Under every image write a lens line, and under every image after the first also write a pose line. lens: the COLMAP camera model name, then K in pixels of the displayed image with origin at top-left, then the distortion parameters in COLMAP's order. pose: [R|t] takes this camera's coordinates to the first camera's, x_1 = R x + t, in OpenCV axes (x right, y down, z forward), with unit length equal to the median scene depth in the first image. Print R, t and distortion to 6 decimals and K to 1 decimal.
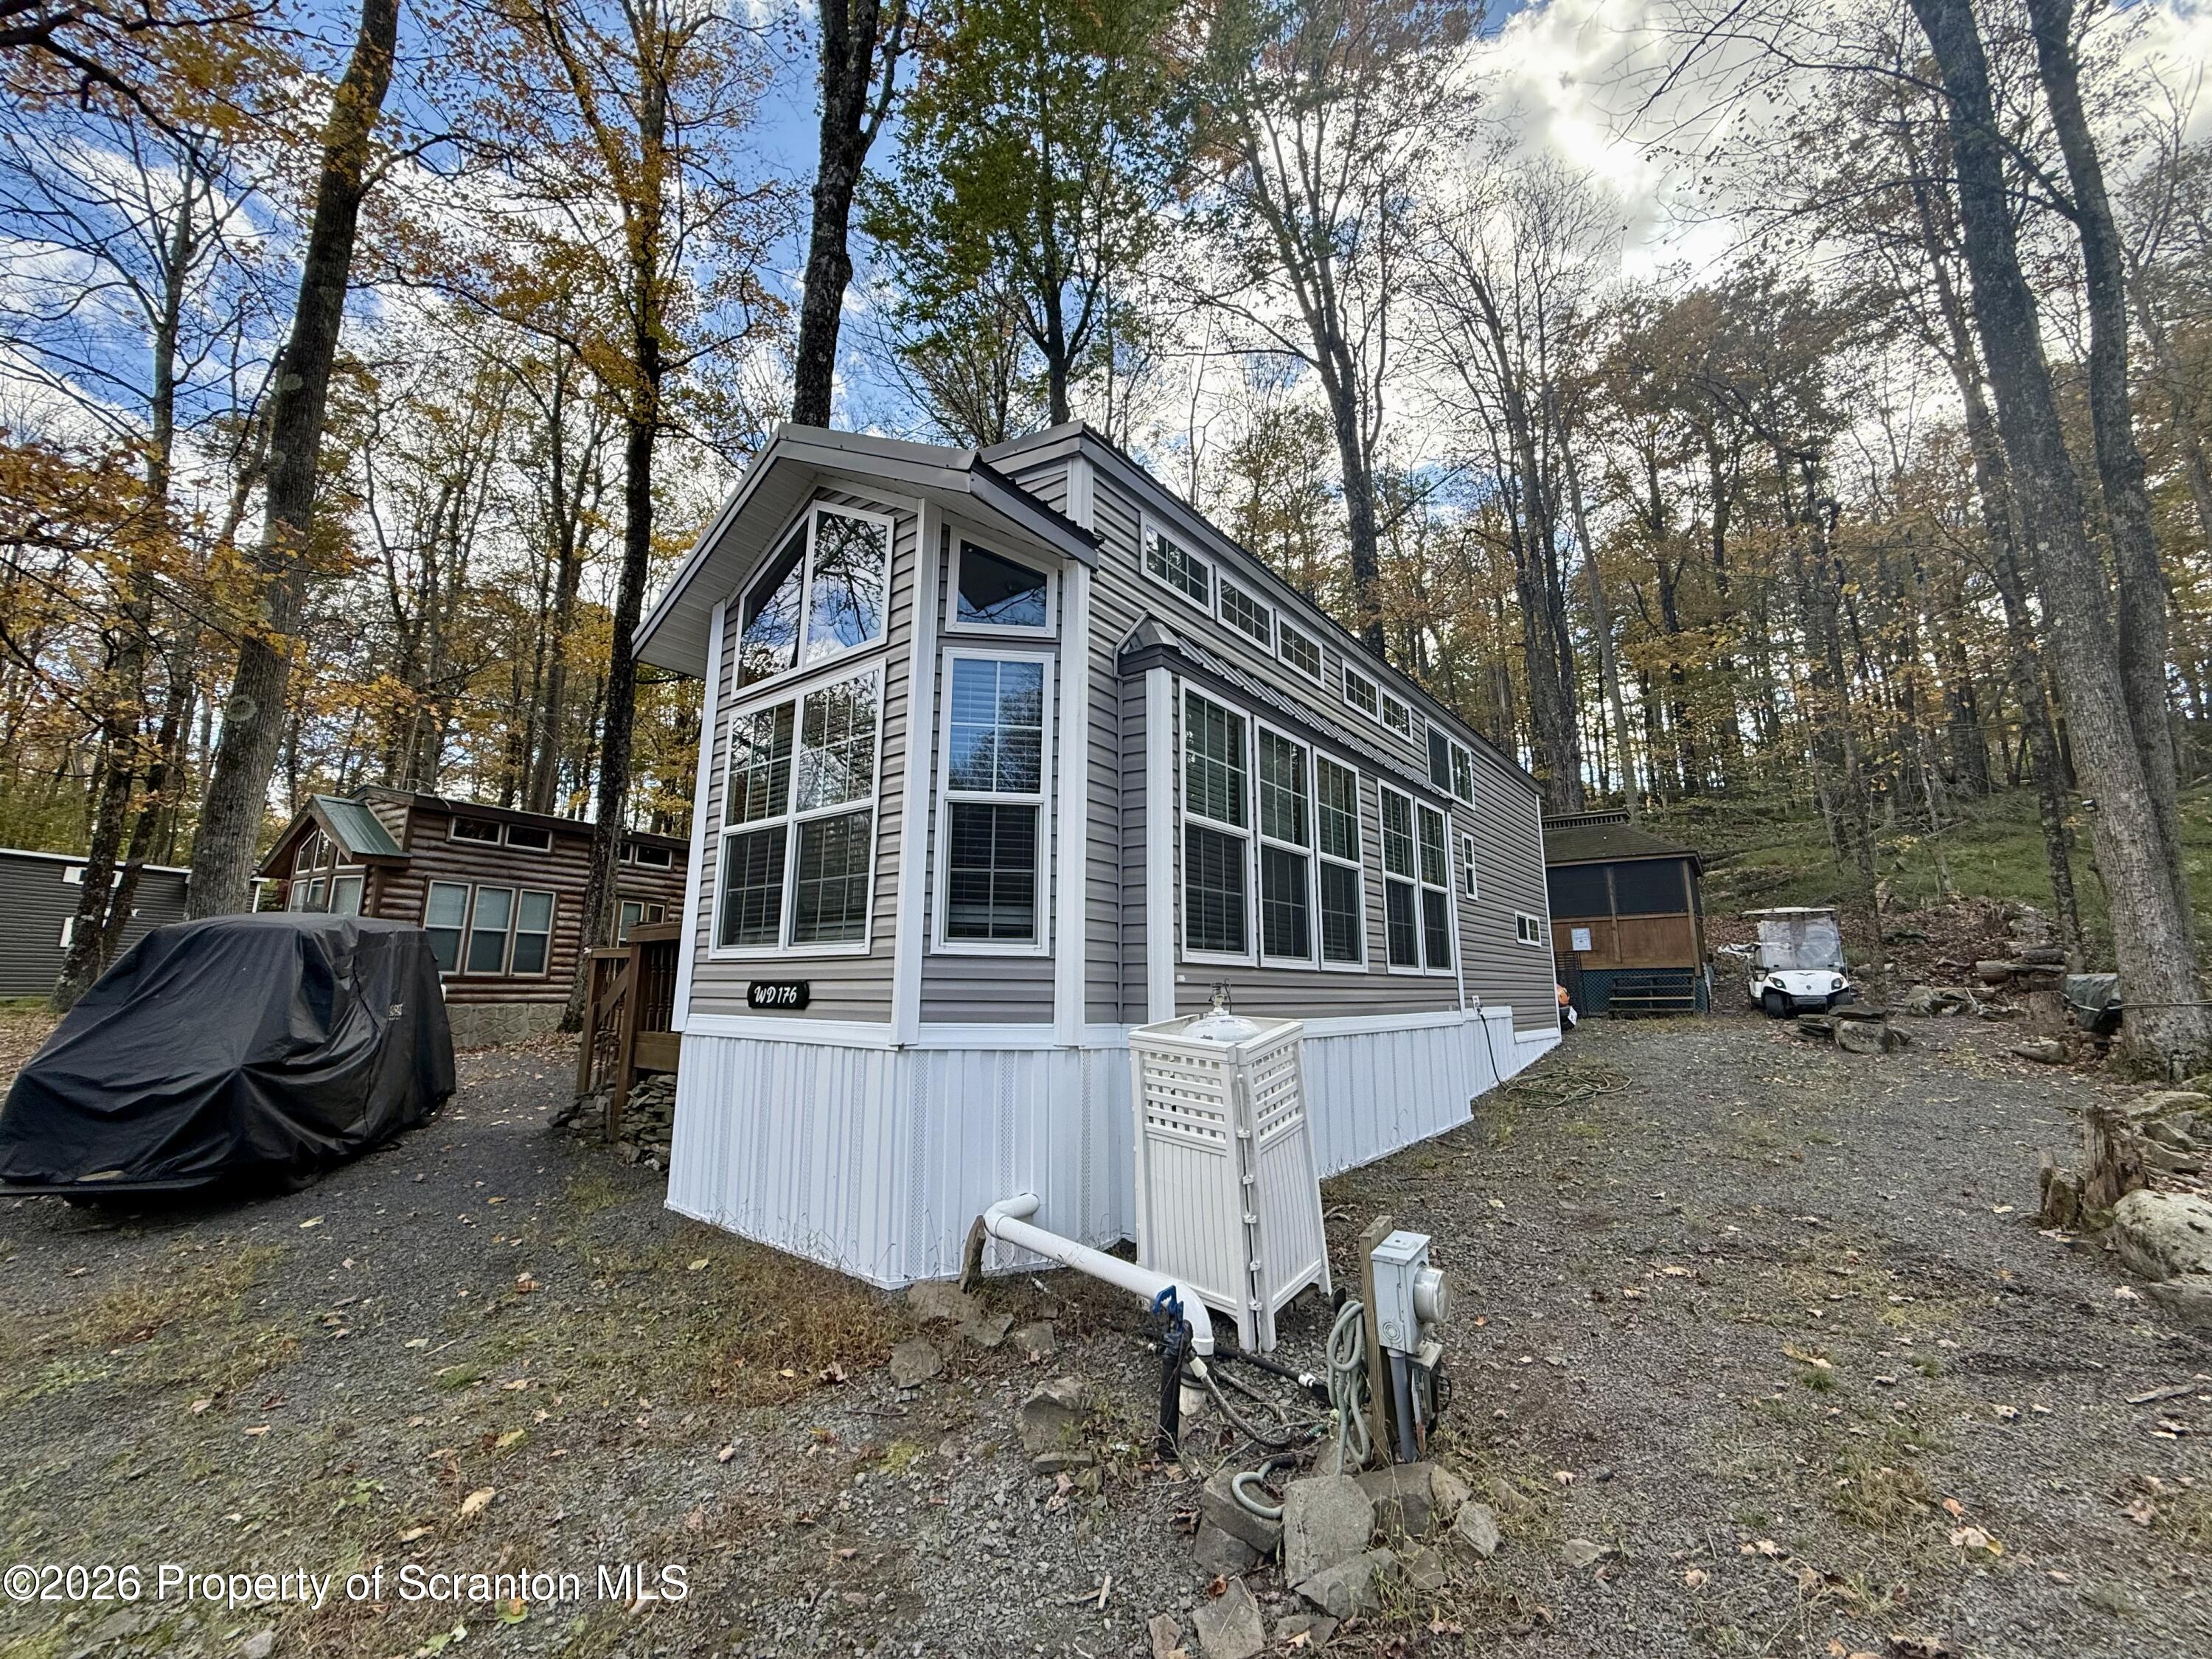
lens RADIAL K [[864.3, 0, 1102.9], [0, 864.3, 832.0], [0, 0, 1]] dist [0.018367, -0.003146]
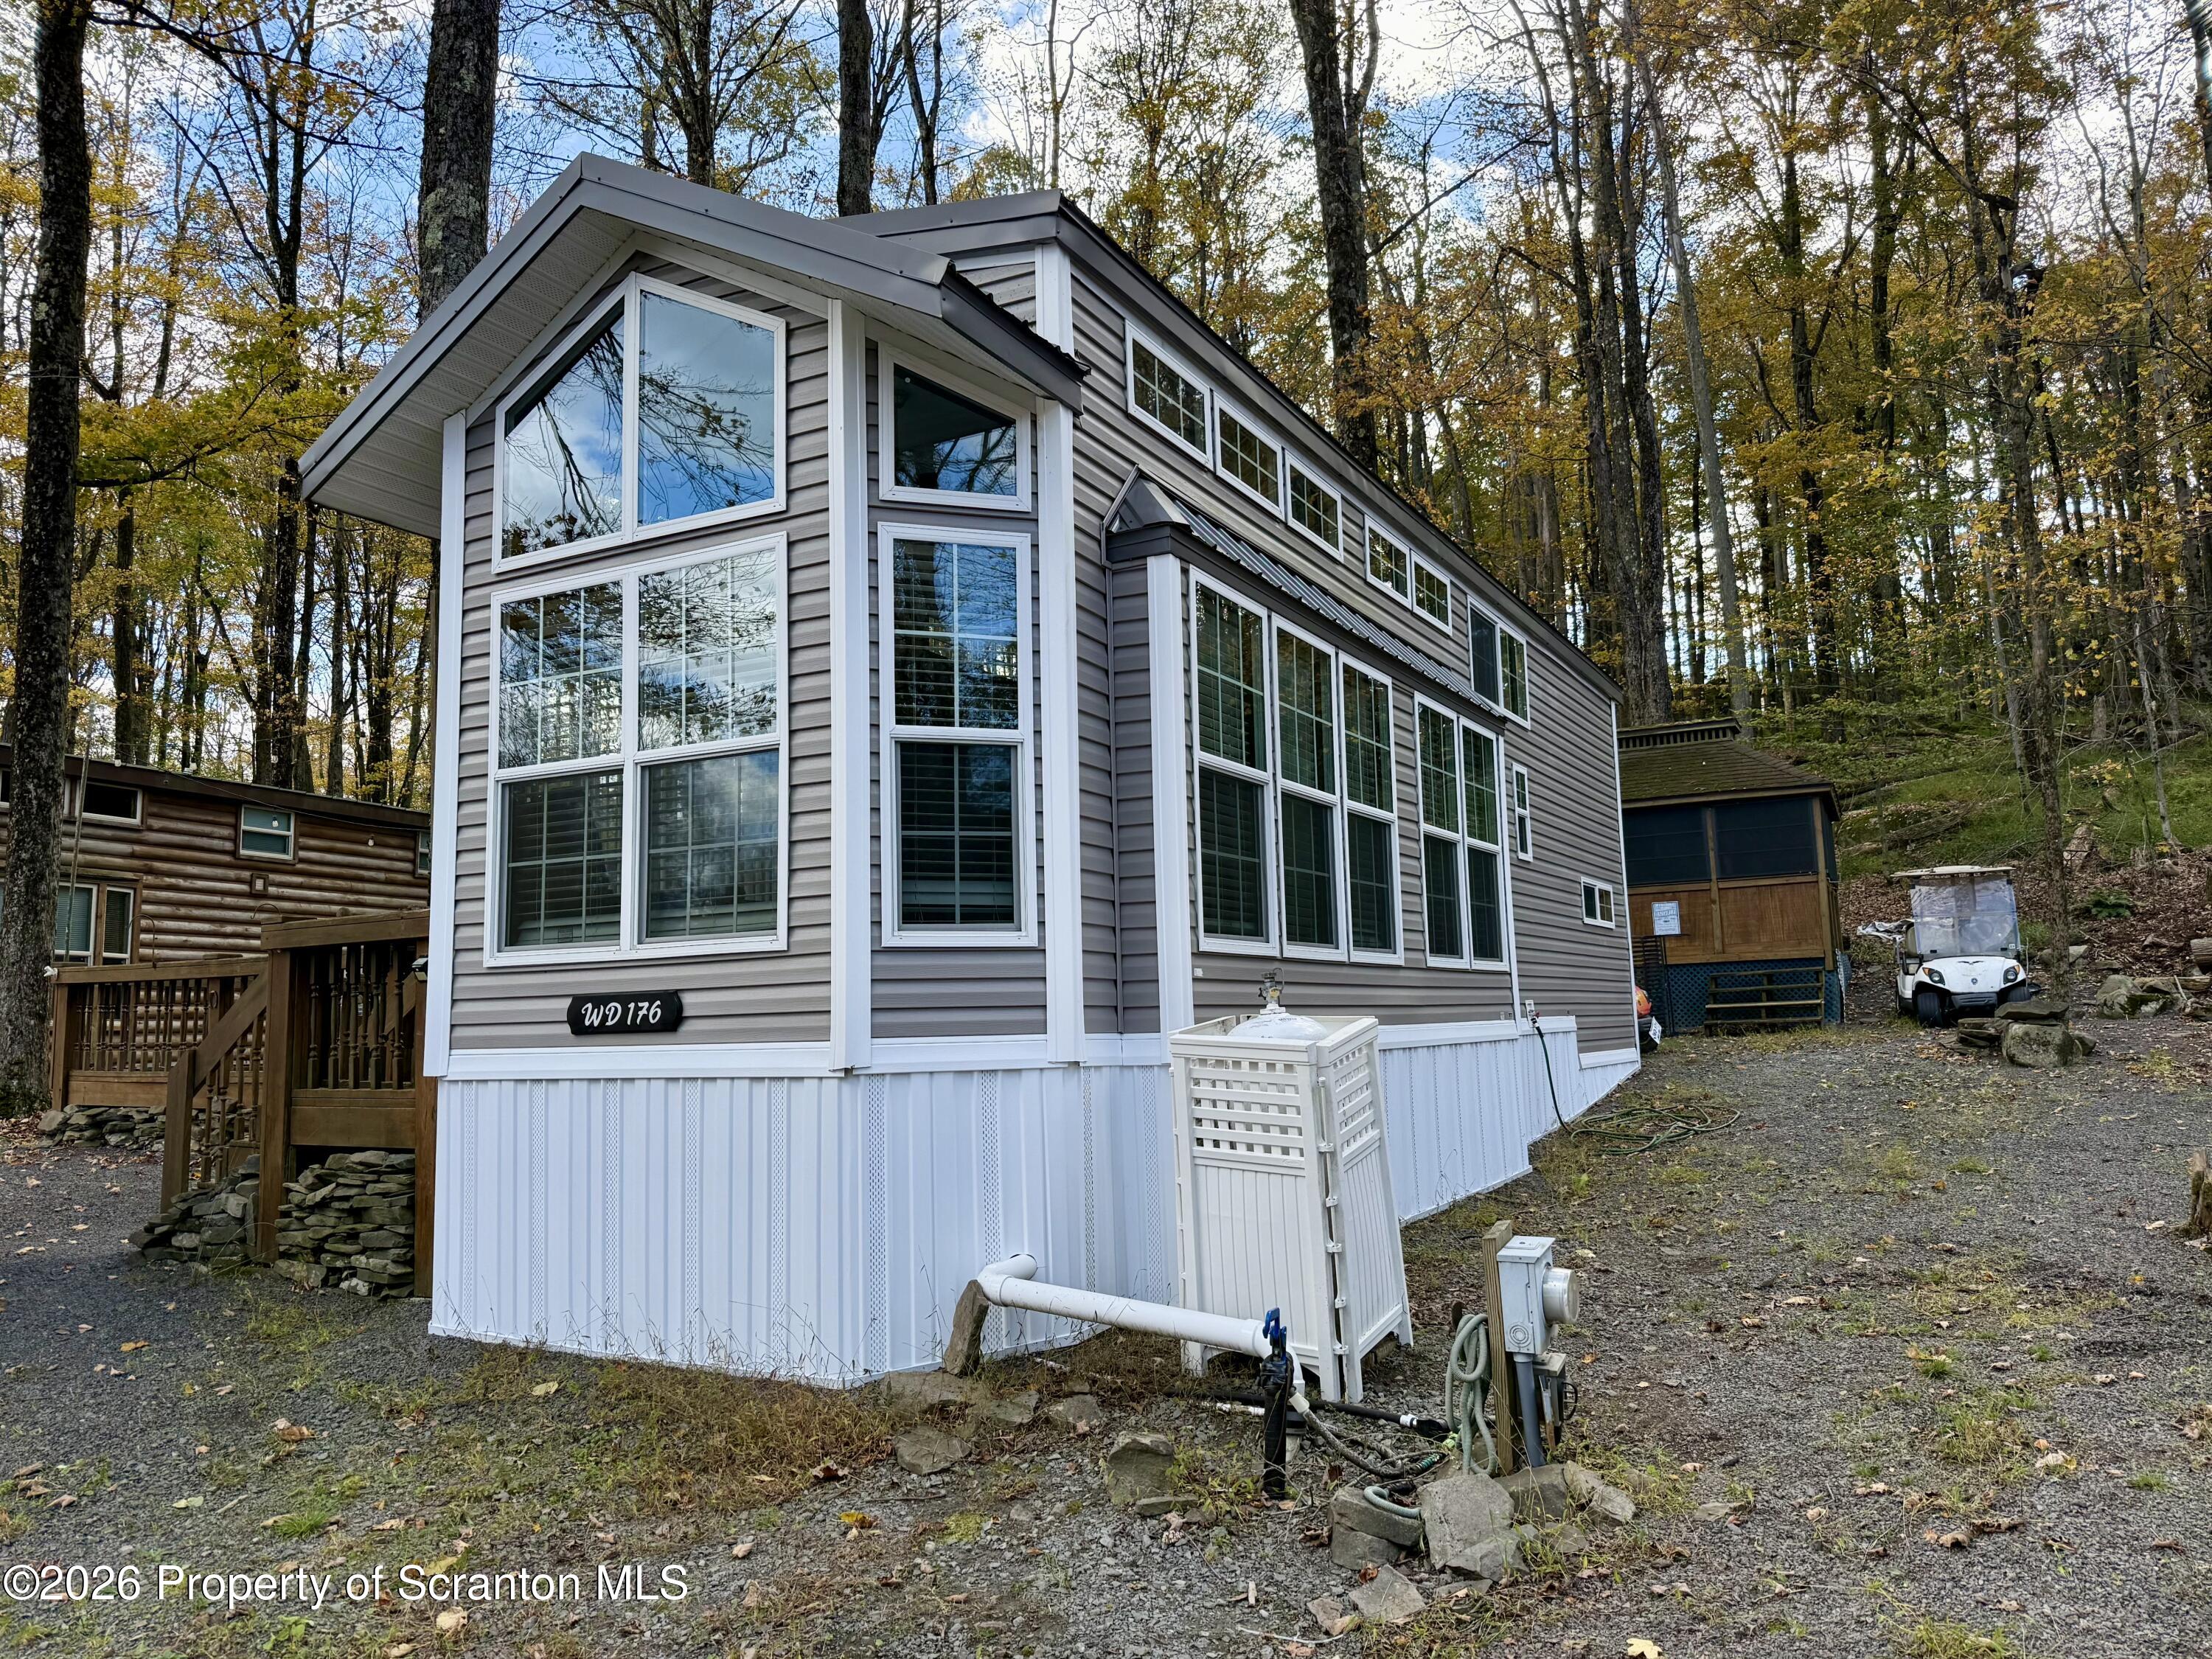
lens RADIAL K [[1546.8, 0, 1106.0], [0, 1546.8, 829.5], [0, 0, 1]] dist [0.103449, -0.088666]
pose [[0.986069, -0.008066, 0.166143, -0.202806], [-0.001312, 0.998416, 0.056256, -0.030736], [-0.166333, -0.055690, 0.984496, -0.293622]]
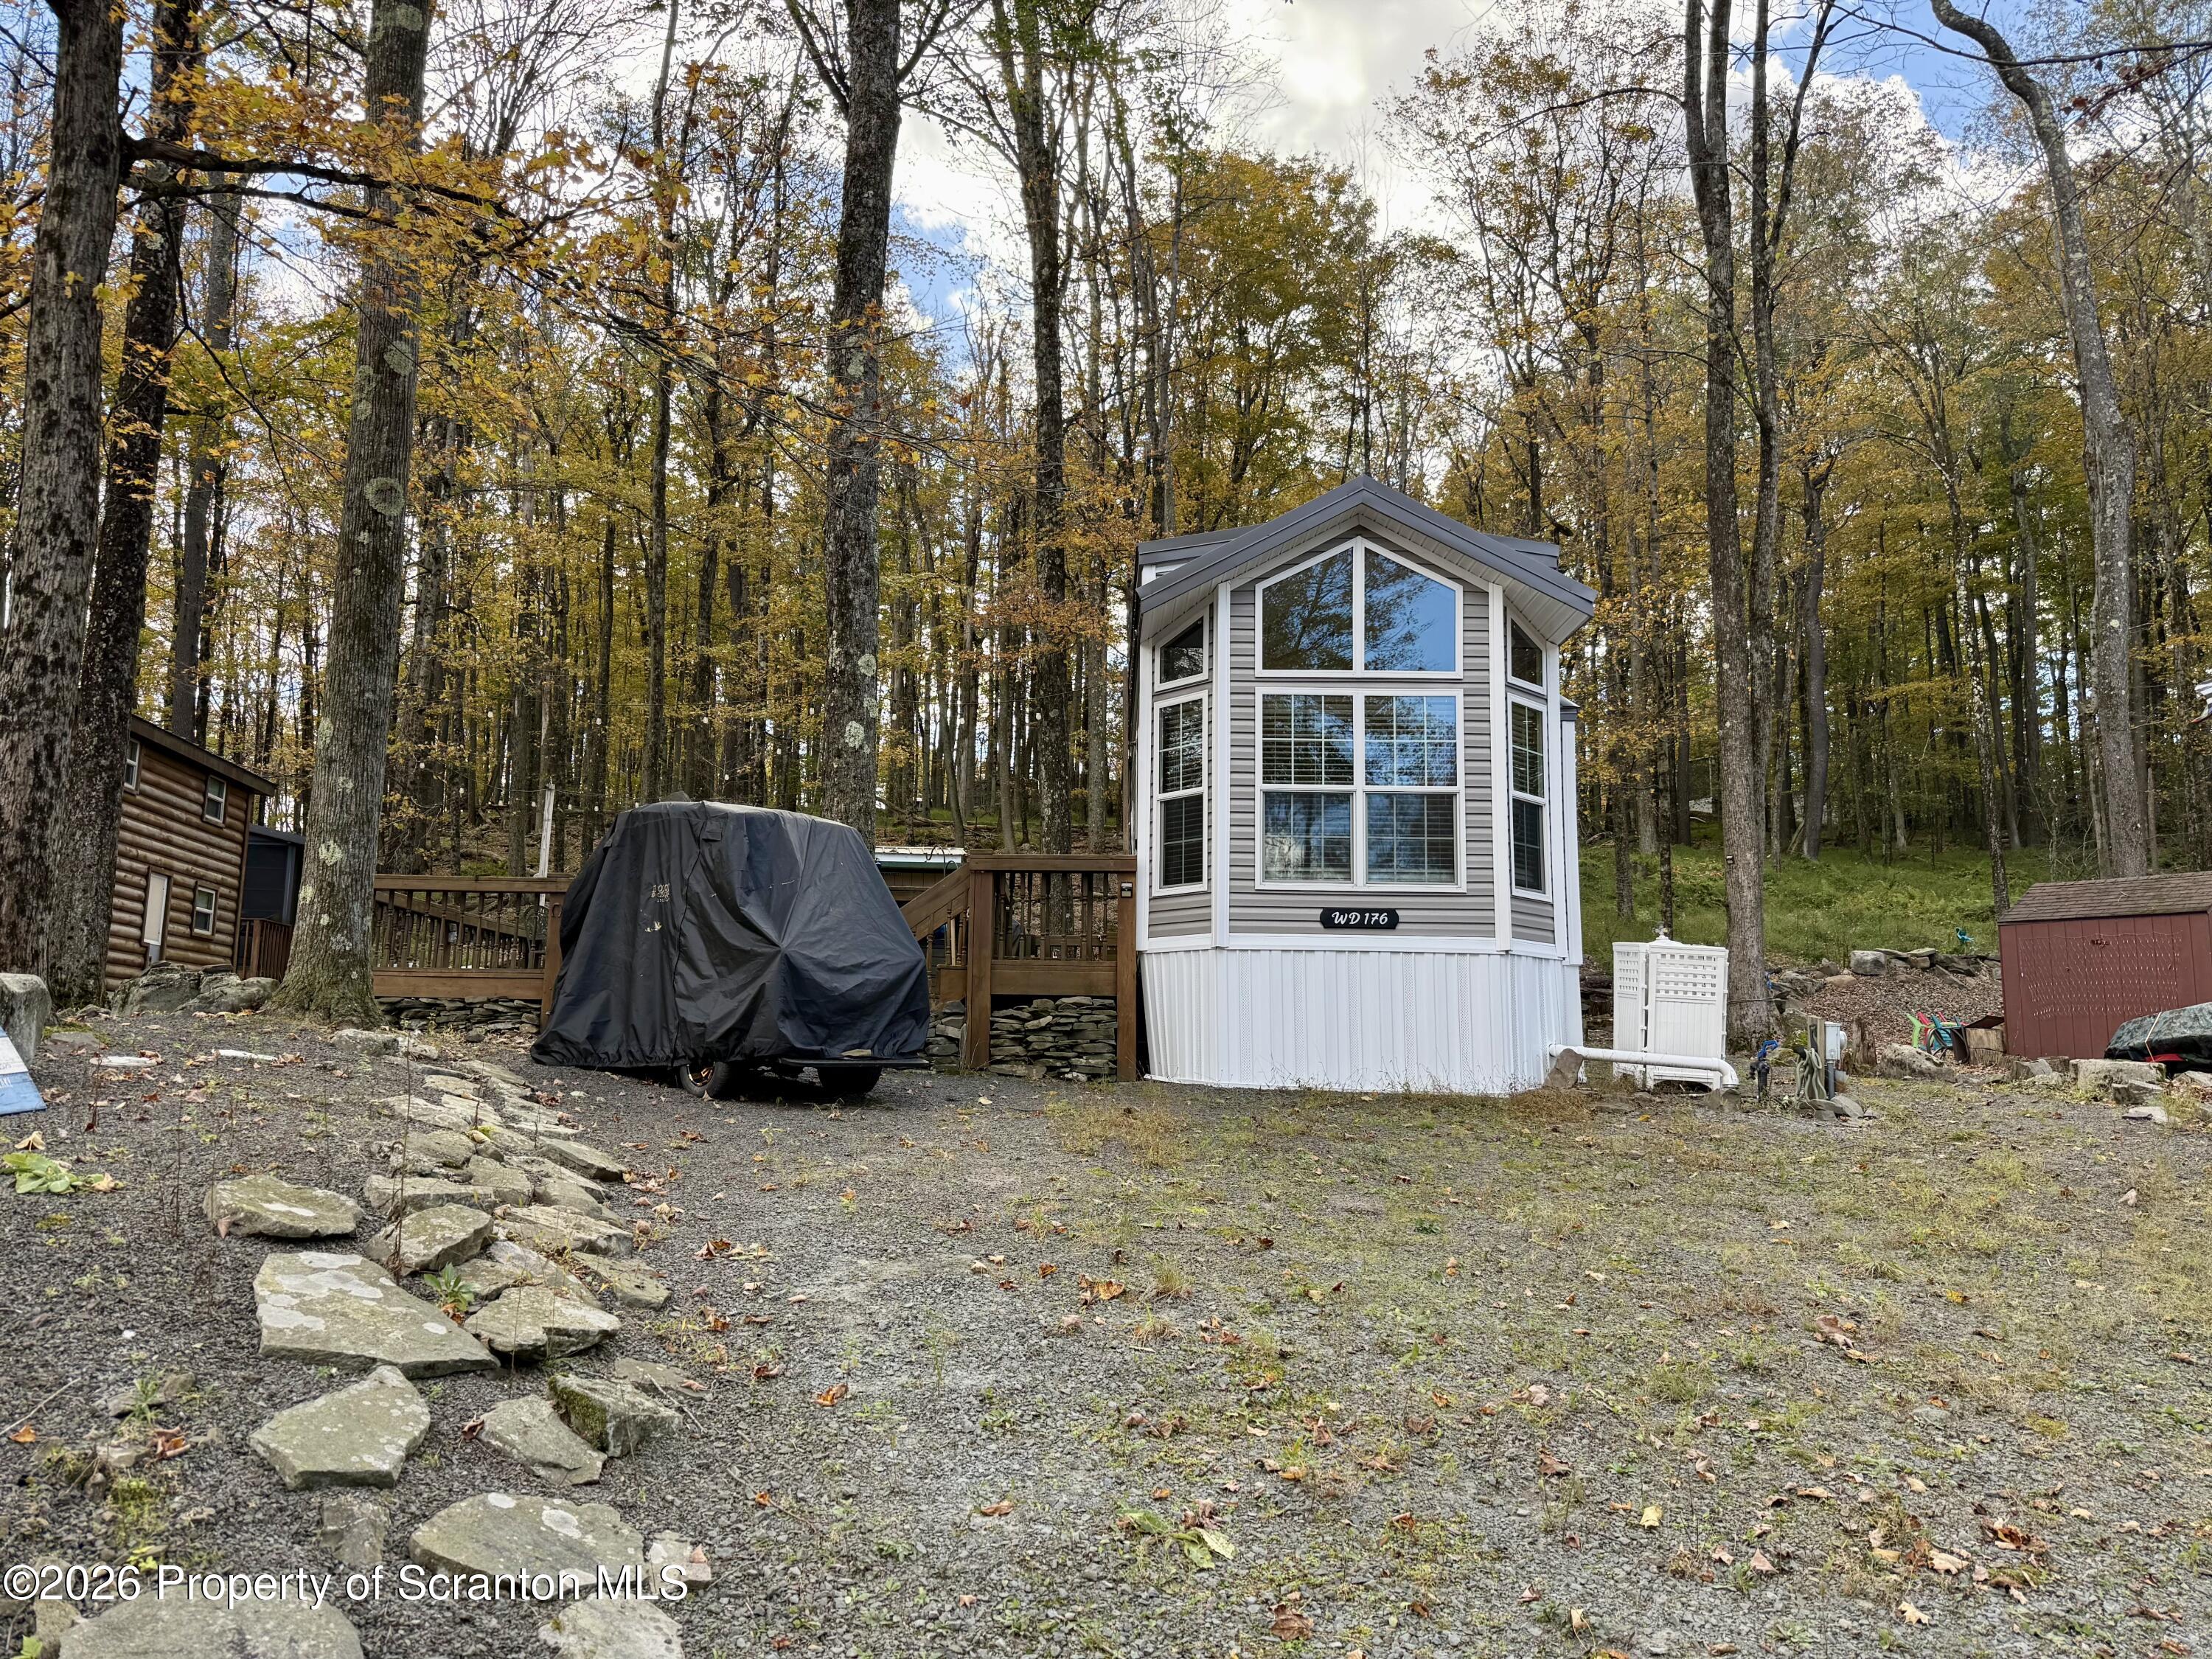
lens RADIAL K [[1546.8, 0, 1106.0], [0, 1546.8, 829.5], [0, 0, 1]] dist [0.103449, -0.088666]
pose [[0.783314, 0.099470, 0.613617, -2.210954], [-0.119919, 0.992753, -0.007847, 0.117386], [-0.609950, -0.067437, 0.789565, -0.672259]]
